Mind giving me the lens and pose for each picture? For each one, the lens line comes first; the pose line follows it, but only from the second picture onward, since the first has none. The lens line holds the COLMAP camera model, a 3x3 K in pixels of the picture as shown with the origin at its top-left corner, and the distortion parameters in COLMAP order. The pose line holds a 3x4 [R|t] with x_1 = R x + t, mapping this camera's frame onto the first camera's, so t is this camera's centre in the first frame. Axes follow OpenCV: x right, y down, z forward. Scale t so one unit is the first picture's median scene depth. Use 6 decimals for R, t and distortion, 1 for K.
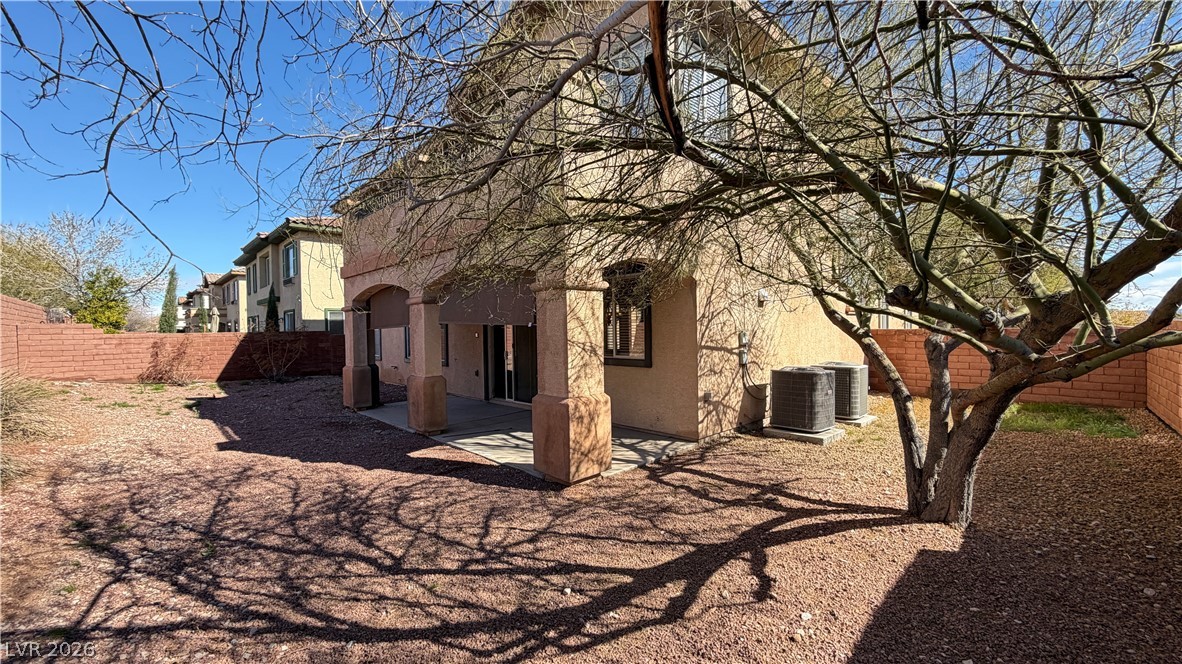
lens RADIAL K [[471.3, 0, 586.9], [0, 471.3, 333.0], [0, 0, 1]] dist [0.000497, 0.000049]
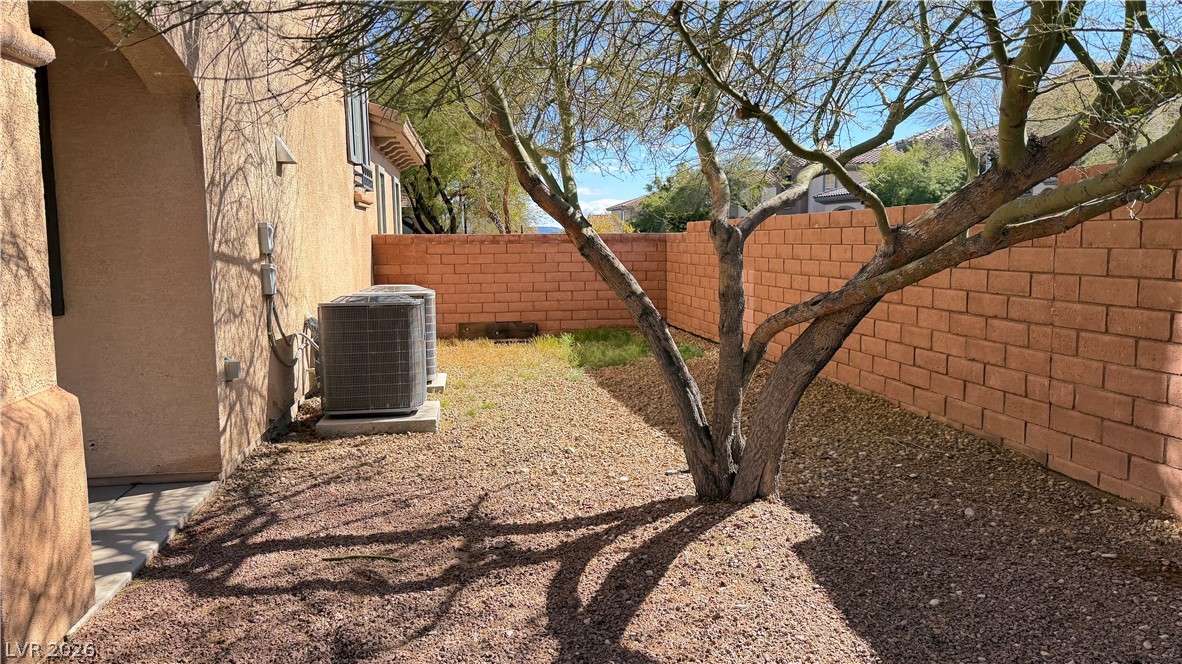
lens RADIAL K [[839.2, 0, 590.0], [0, 839.2, 299.1], [0, 0, 1]] dist [0.051133, -0.003890]
pose [[0.581756, -0.052394, 0.811674, -0.226081], [0.011544, 0.998354, 0.056171, 0.038211], [-0.813281, -0.023308, 0.581403, 0.357928]]
